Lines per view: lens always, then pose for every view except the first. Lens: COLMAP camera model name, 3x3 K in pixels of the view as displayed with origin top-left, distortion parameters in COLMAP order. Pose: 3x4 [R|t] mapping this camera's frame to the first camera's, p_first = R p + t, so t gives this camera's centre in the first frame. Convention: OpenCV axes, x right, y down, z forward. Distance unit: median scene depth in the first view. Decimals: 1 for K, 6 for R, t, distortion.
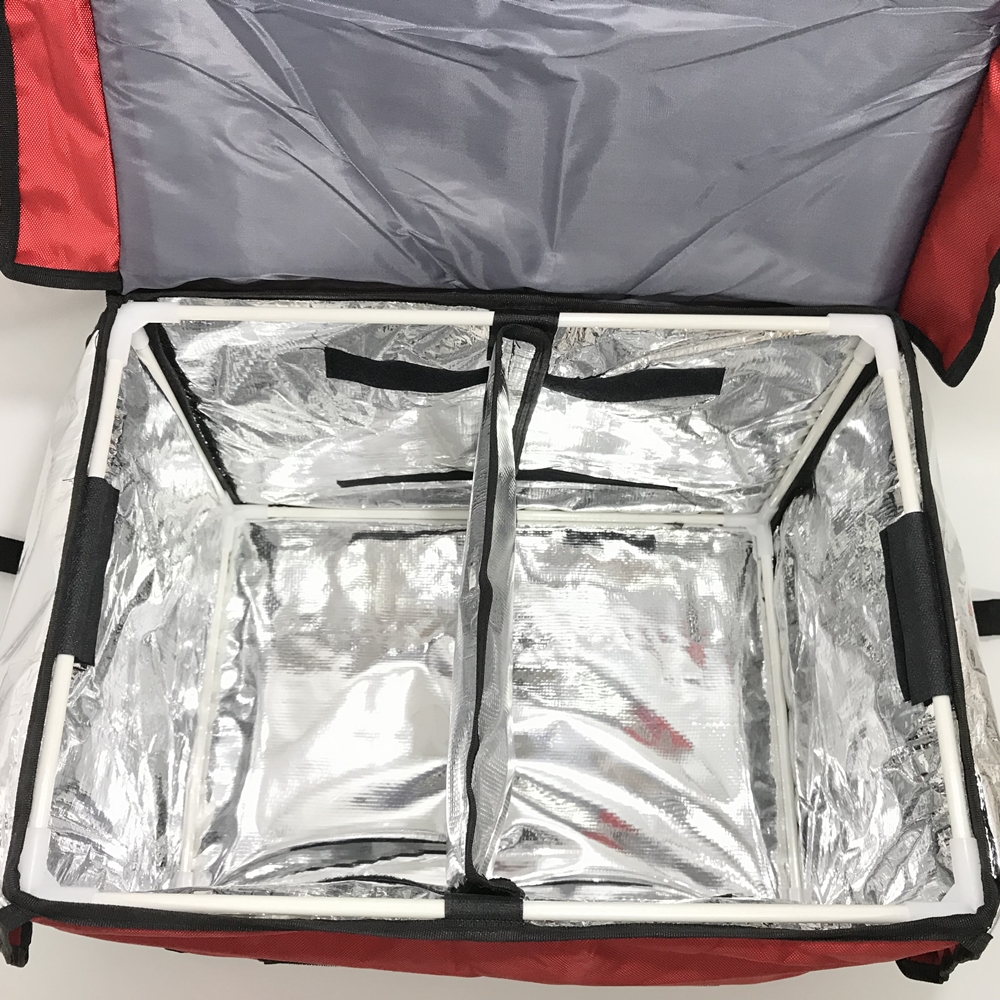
lens RADIAL K [[1128.4, 0, 500.0], [0, 1128.4, 500.0], [0, 0, 1]] dist [0.015058, -0.039249]
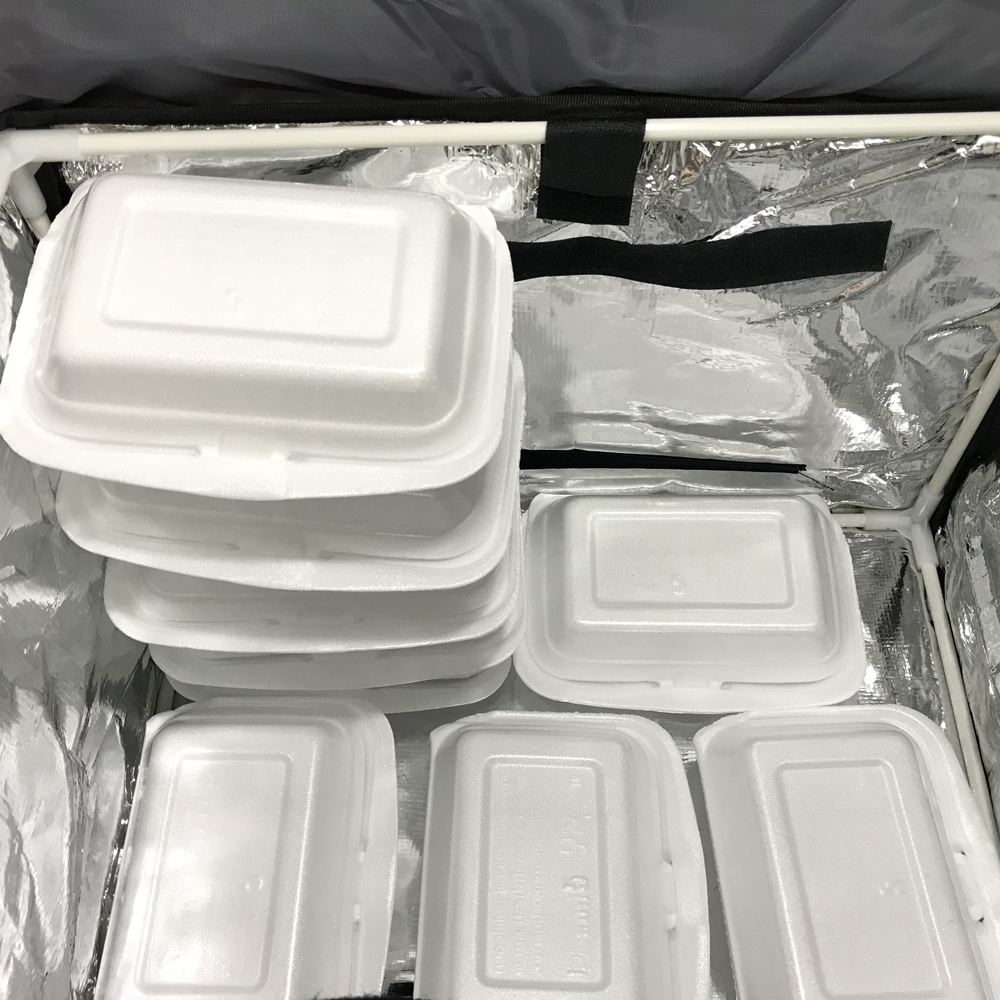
lens RADIAL K [[1128.4, 0, 500.0], [0, 1128.4, 500.0], [0, 0, 1]] dist [0.015058, -0.039249]
pose [[0.998808, -0.032654, -0.036275, -0.014923], [0.026974, 0.988722, -0.147311, 0.137929], [0.040676, 0.146157, 0.988425, 0.339995]]
